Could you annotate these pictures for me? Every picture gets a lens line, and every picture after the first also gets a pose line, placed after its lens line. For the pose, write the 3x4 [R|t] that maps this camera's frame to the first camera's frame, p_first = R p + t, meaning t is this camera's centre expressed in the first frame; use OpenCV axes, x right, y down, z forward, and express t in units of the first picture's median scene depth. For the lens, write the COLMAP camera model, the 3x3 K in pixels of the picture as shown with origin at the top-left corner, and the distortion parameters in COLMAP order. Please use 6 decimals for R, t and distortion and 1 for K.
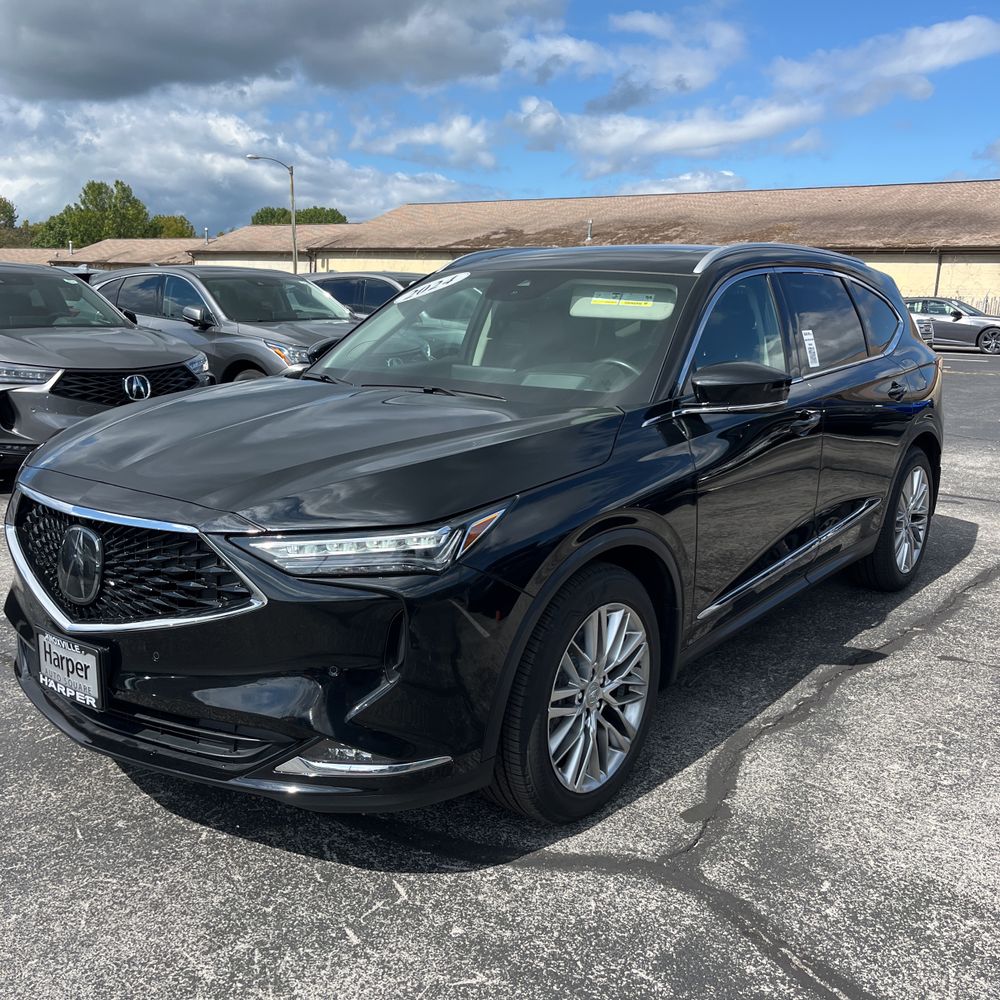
lens RADIAL K [[1015.5, 0, 508.2], [0, 1015.5, 502.6], [0, 0, 1]] dist [0.019022, 0.000000]
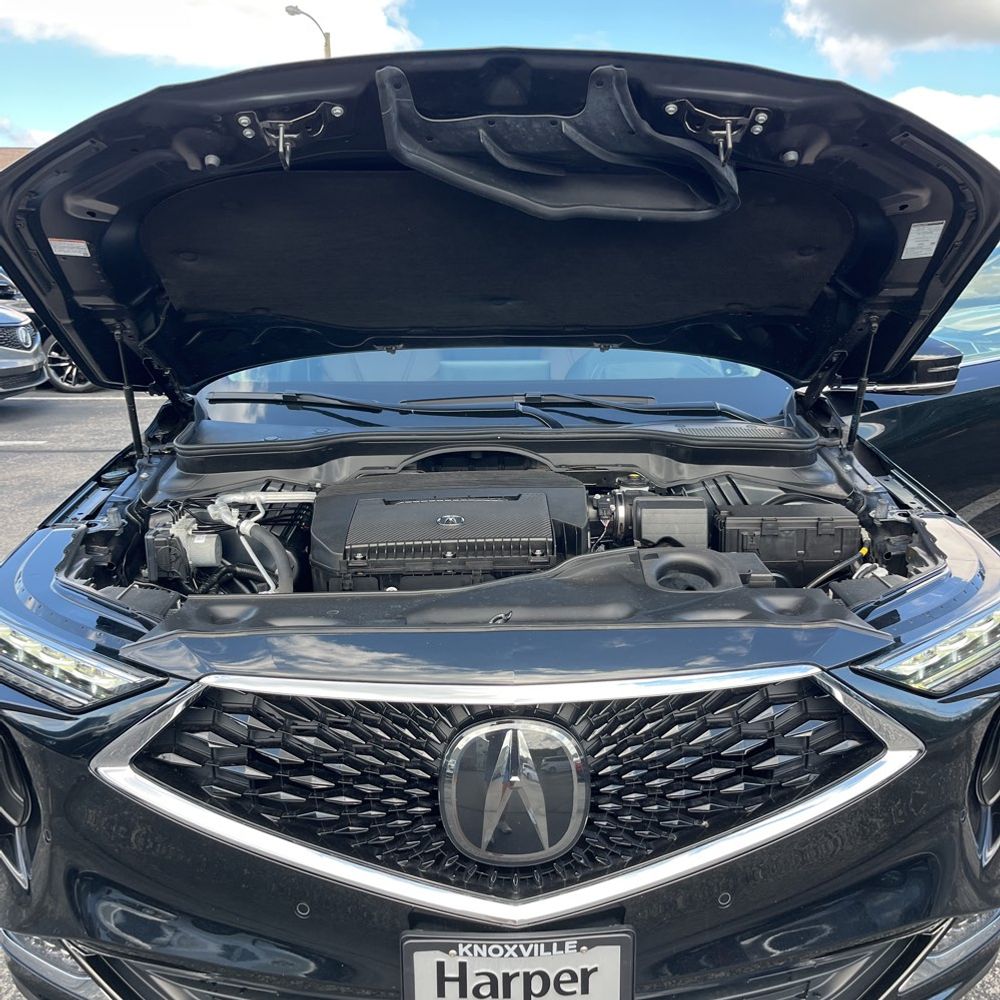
lens RADIAL K [[1015.5, 0, 518.8], [0, 1015.5, 498.4], [0, 0, 1]] dist [0.019022, 0.000000]
pose [[0.770276, -0.164827, 0.616042, -0.631732], [0.147850, 0.985857, 0.078908, -0.114909], [-0.620335, 0.030300, 0.783751, 0.512024]]
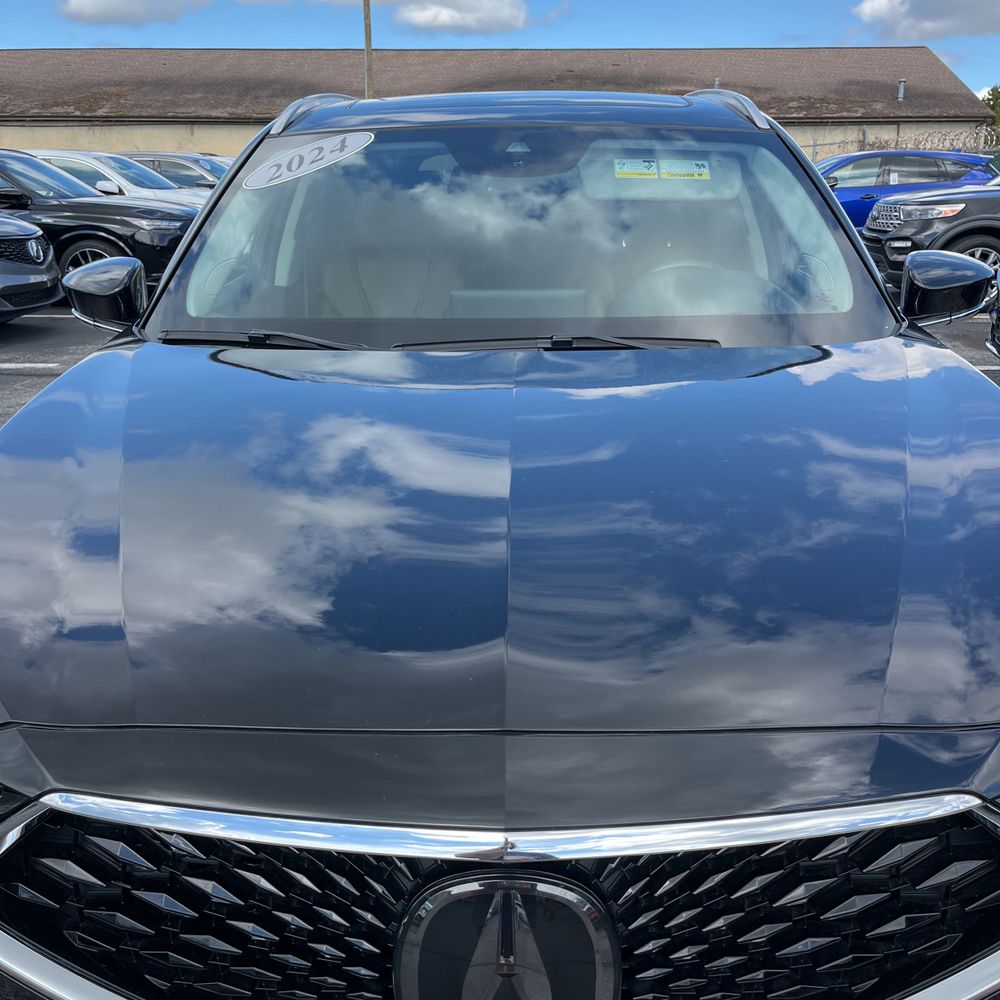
lens RADIAL K [[1015.5, 0, 522.8], [0, 1015.5, 512.6], [0, 0, 1]] dist [0.019022, 0.000000]
pose [[0.794307, -0.215058, 0.568178, -0.511187], [0.143856, 0.975231, 0.168019, -0.134725], [-0.590239, -0.051722, 0.805570, 0.636272]]
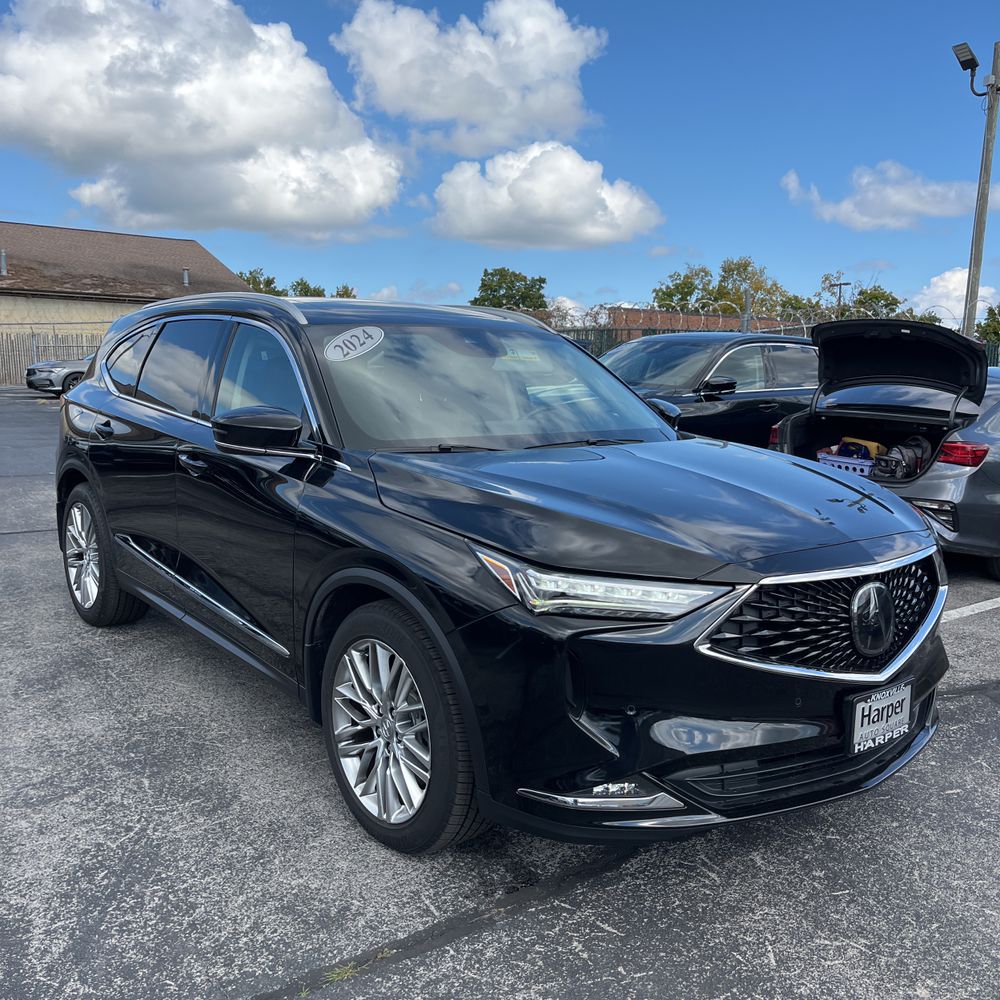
lens RADIAL K [[1015.5, 0, 508.6], [0, 1015.5, 504.2], [0, 0, 1]] dist [0.019022, 0.000000]
pose [[0.225625, -0.156008, 0.961642, -1.336132], [0.175428, 0.977465, 0.117415, -0.220162], [-0.958289, 0.142207, 0.247909, 0.954323]]
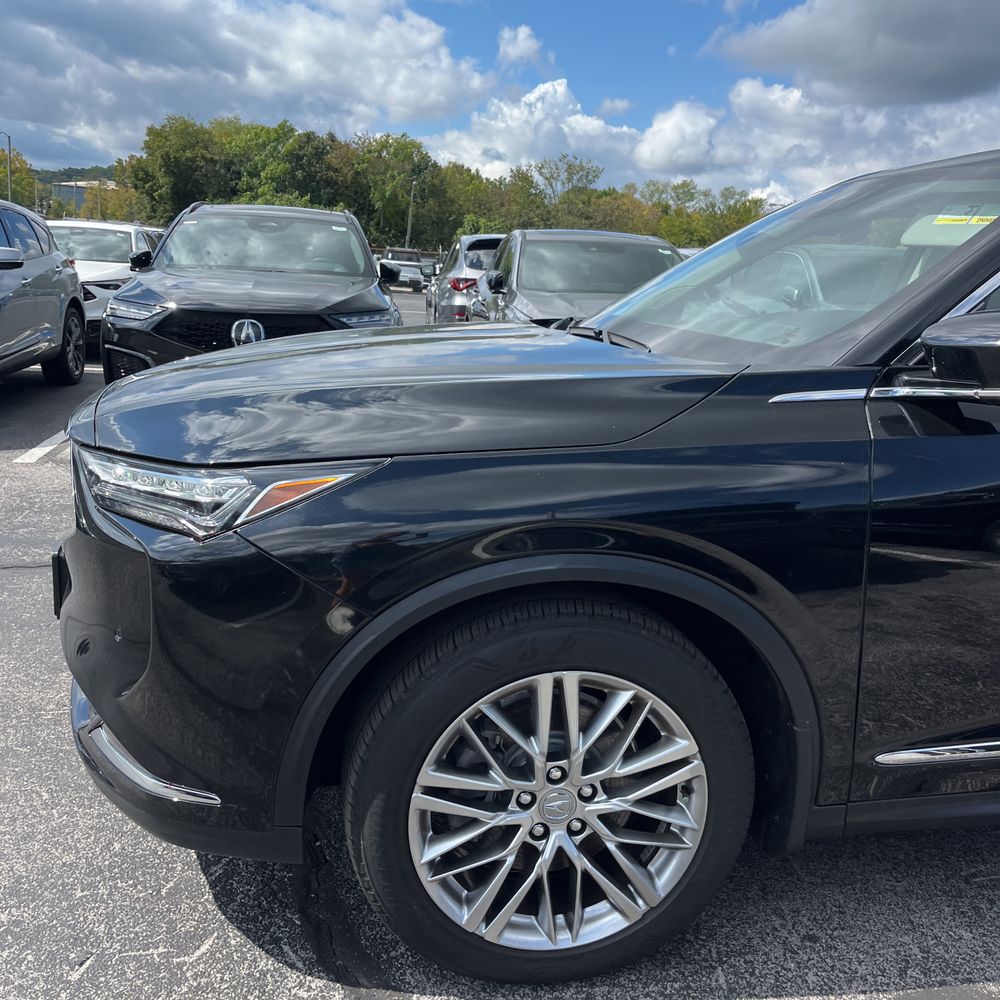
lens RADIAL K [[1015.5, 0, 497.4], [0, 1015.5, 510.6], [0, 0, 1]] dist [0.019022, 0.000000]
pose [[0.725608, 0.179729, -0.664222, 0.434403], [-0.178680, 0.981389, 0.070356, -0.028554], [0.664505, 0.067632, 0.744217, 0.481857]]
